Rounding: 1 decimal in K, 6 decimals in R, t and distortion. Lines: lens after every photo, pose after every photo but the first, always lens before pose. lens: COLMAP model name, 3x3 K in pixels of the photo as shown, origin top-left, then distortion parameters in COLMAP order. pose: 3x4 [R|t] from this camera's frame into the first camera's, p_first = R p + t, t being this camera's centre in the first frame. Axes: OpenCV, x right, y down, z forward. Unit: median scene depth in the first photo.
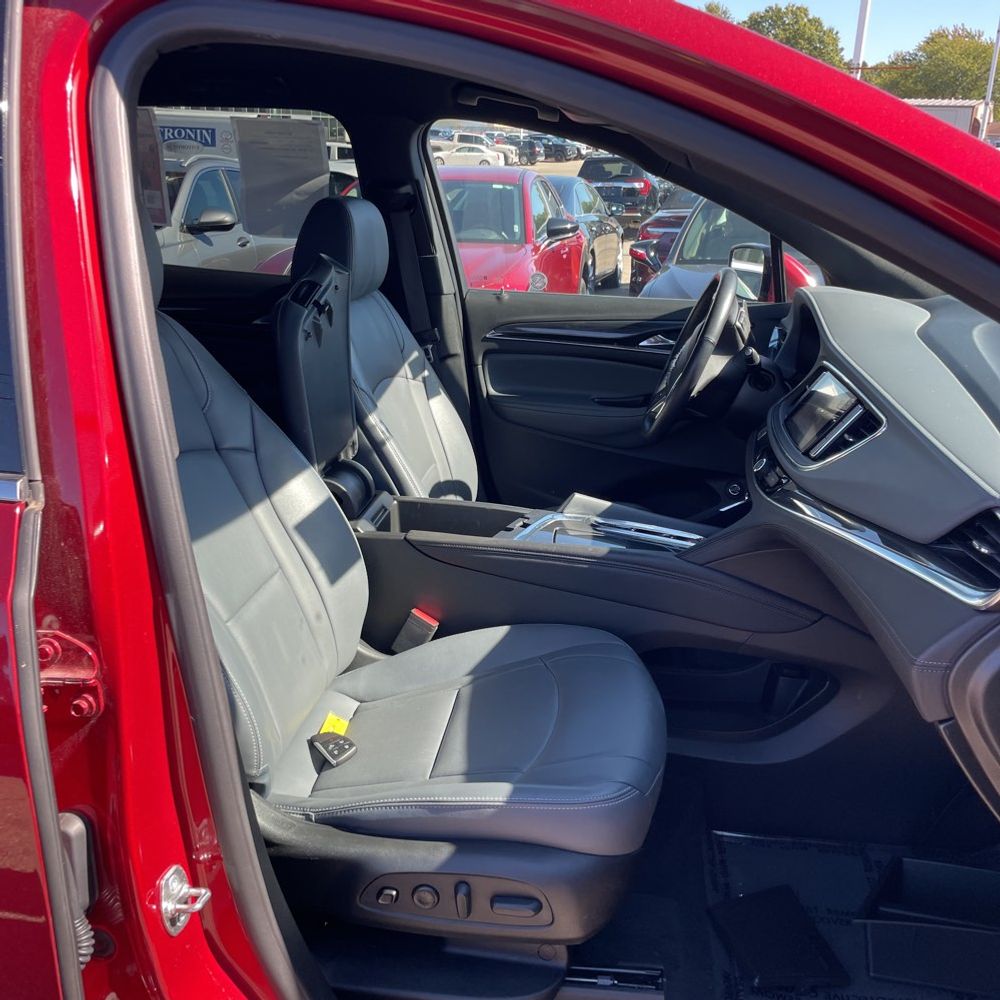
lens RADIAL K [[1013.4, 0, 508.2], [0, 1013.4, 507.2], [0, 0, 1]] dist [0.029531, 0.000000]
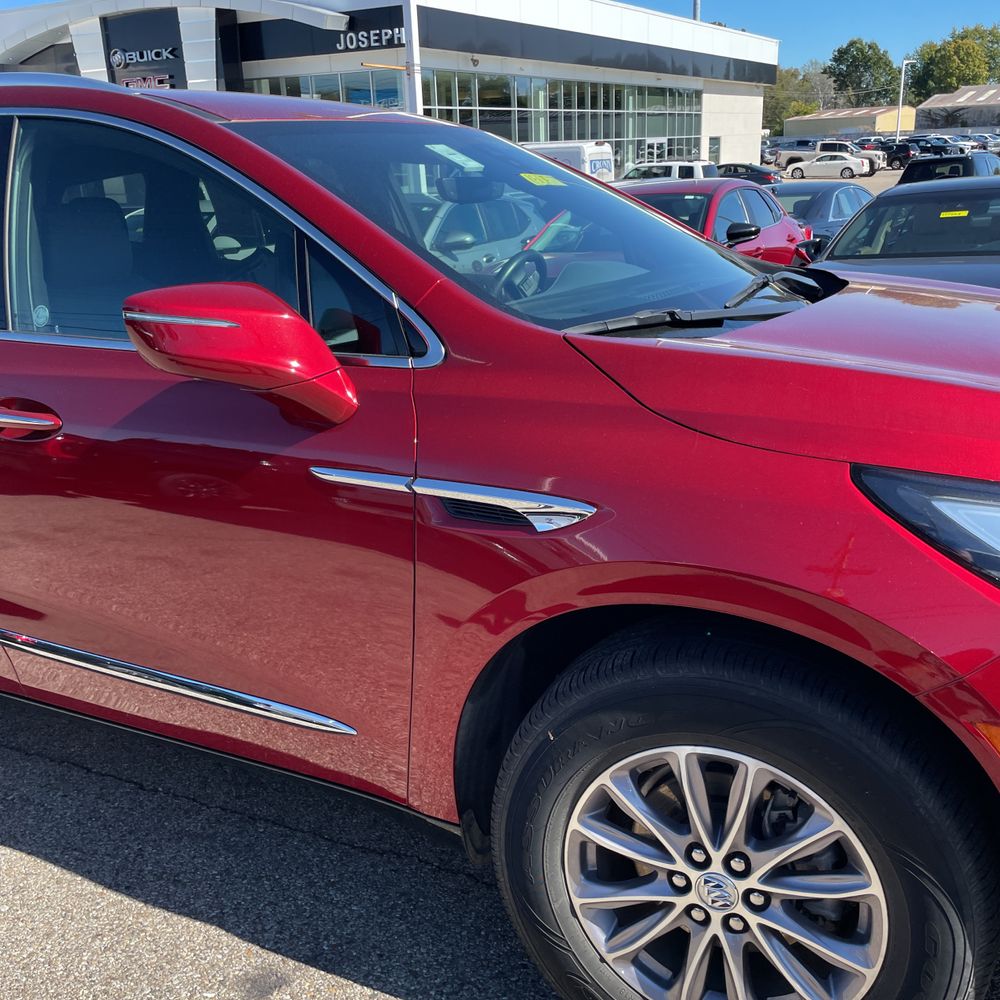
lens RADIAL K [[1013.4, 0, 510.4], [0, 1013.4, 486.7], [0, 0, 1]] dist [0.029531, 0.000000]
pose [[0.937791, 0.045883, -0.344154, 0.205047], [-0.057557, 0.998059, -0.023777, 0.041322], [0.342395, 0.042106, 0.938612, -0.106719]]
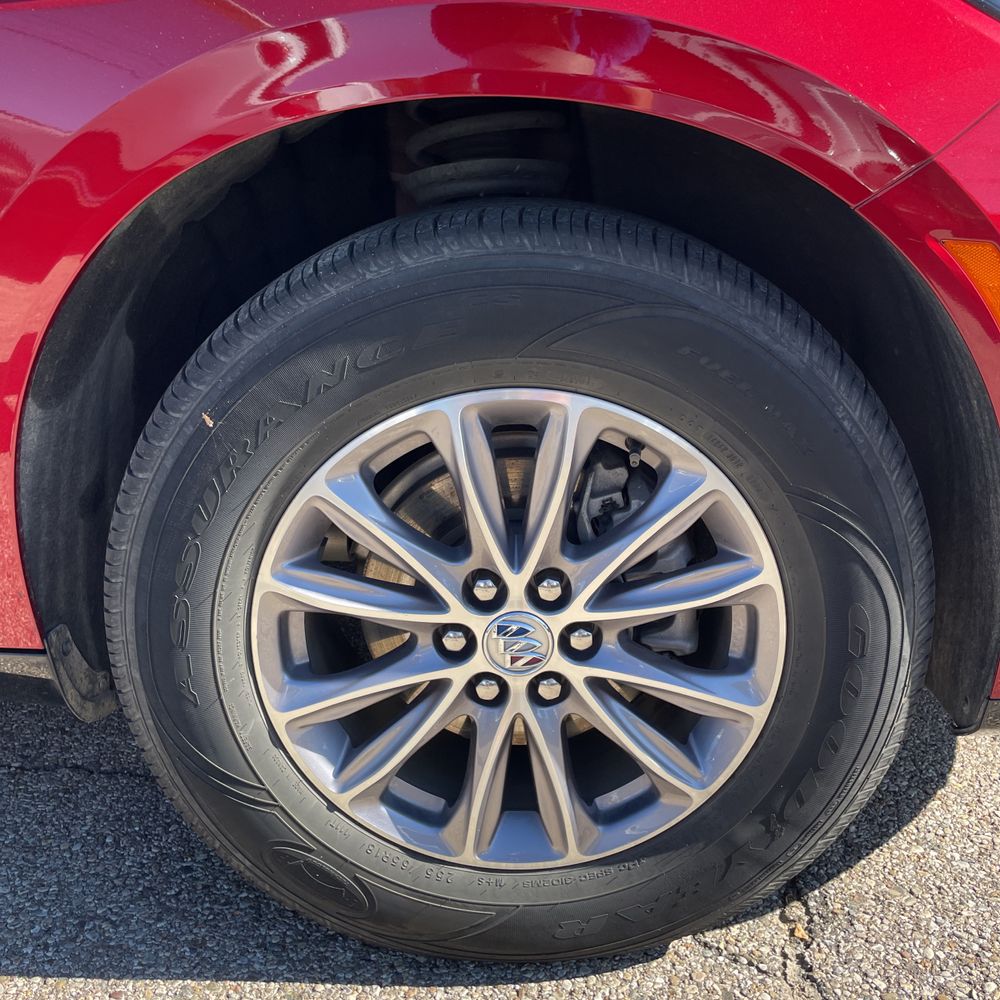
lens RADIAL K [[1013.4, 0, 518.6], [0, 1013.4, 492.2], [0, 0, 1]] dist [0.029531, 0.000000]
pose [[0.997860, -0.038936, 0.052539, 0.167505], [0.036842, 0.998510, 0.040251, 0.097676], [-0.054028, -0.038229, 0.997807, -0.010163]]
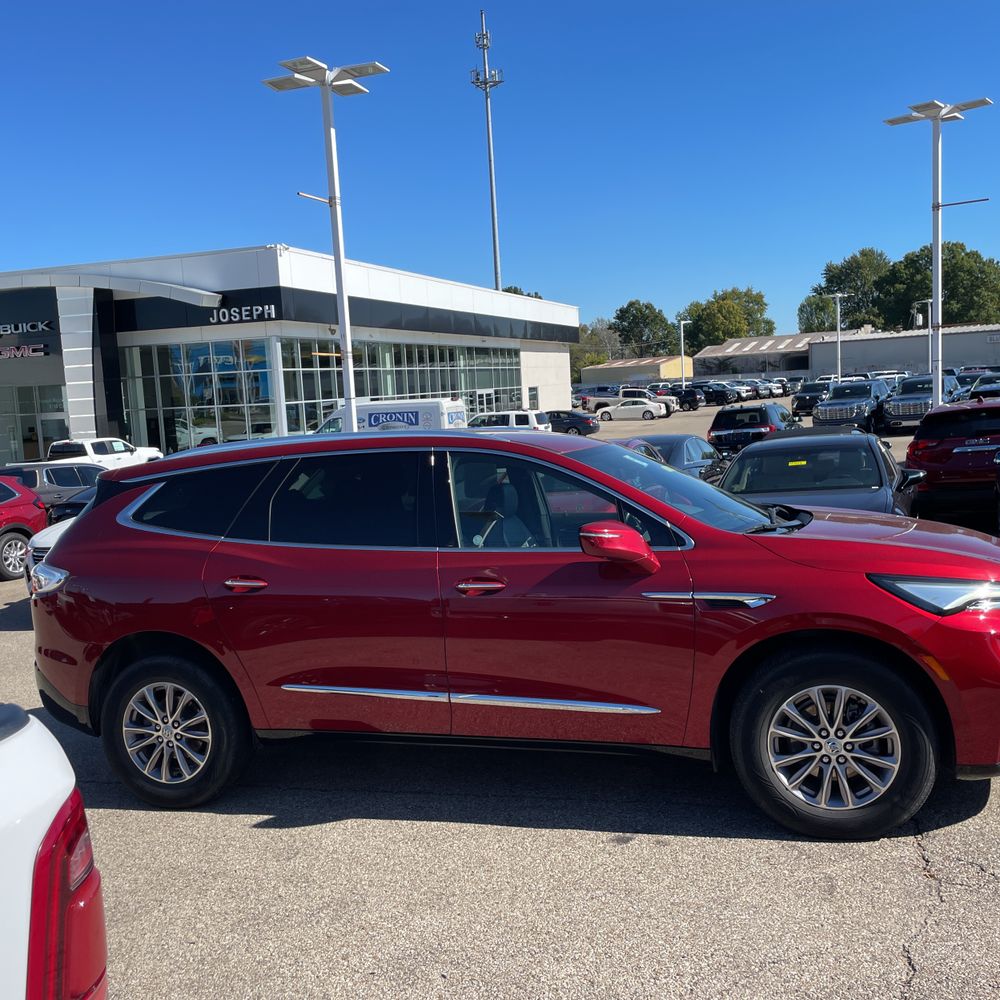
lens RADIAL K [[1013.4, 0, 497.2], [0, 1013.4, 490.1], [0, 0, 1]] dist [0.029531, 0.000000]
pose [[0.981052, -0.064758, -0.182602, 0.101350], [0.017402, 0.968129, -0.249845, 0.123953], [0.192962, 0.241934, 0.950912, -0.499417]]
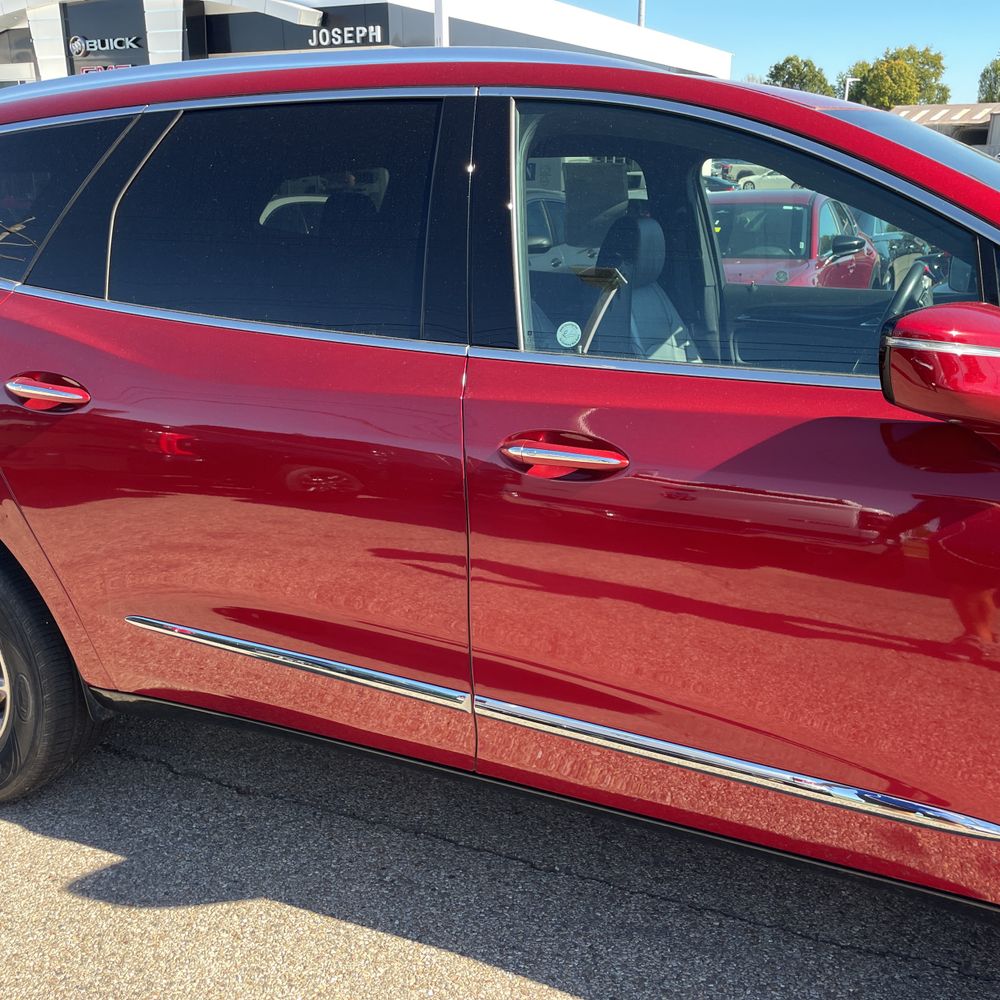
lens RADIAL K [[1013.4, 0, 486.7], [0, 1013.4, 491.3], [0, 0, 1]] dist [0.029531, 0.000000]
pose [[0.952459, 0.061433, -0.298410, 0.026332], [-0.072671, 0.996999, -0.026700, 0.039692], [0.295874, 0.047117, 0.954064, -0.120605]]
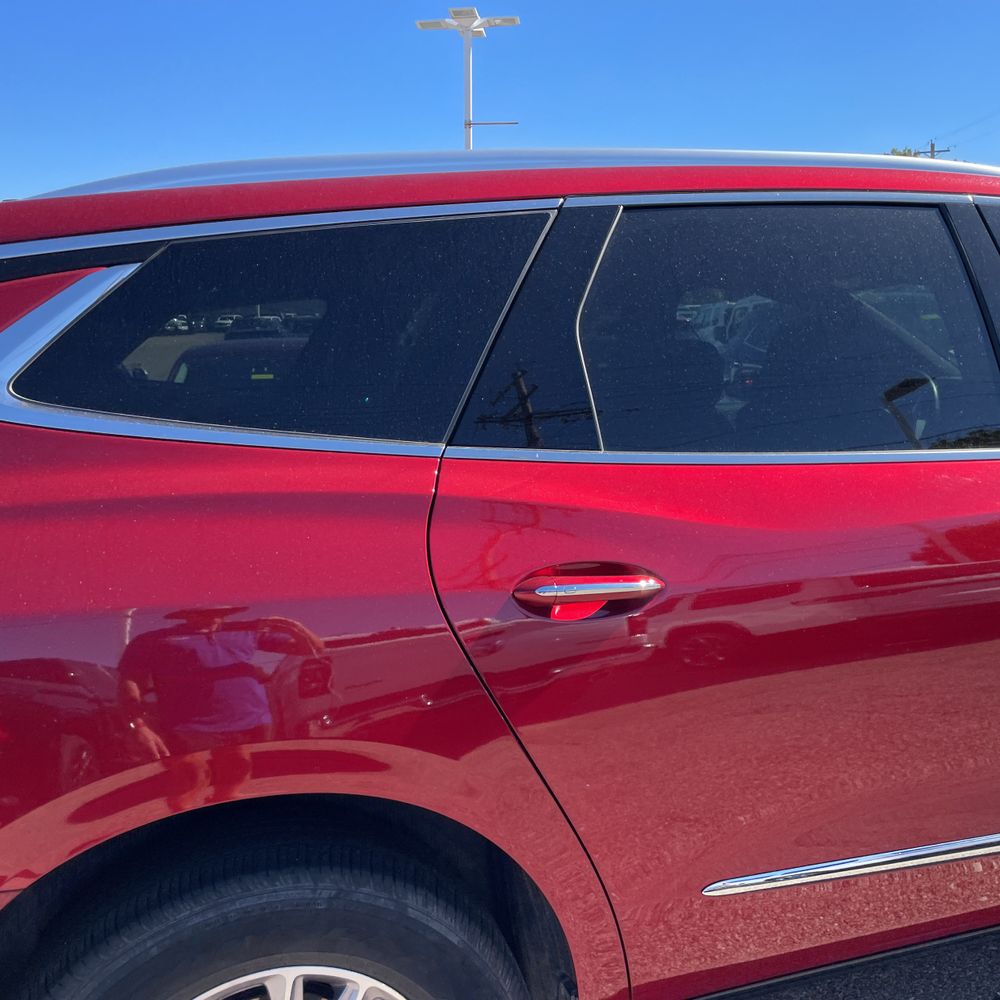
lens RADIAL K [[1013.4, 0, 489.6], [0, 1013.4, 473.5], [0, 0, 1]] dist [0.029531, 0.000000]
pose [[0.924051, -0.104754, 0.367635, -0.285578], [0.171181, 0.973298, -0.152932, 0.016683], [-0.341798, 0.204249, 0.917309, -0.056610]]
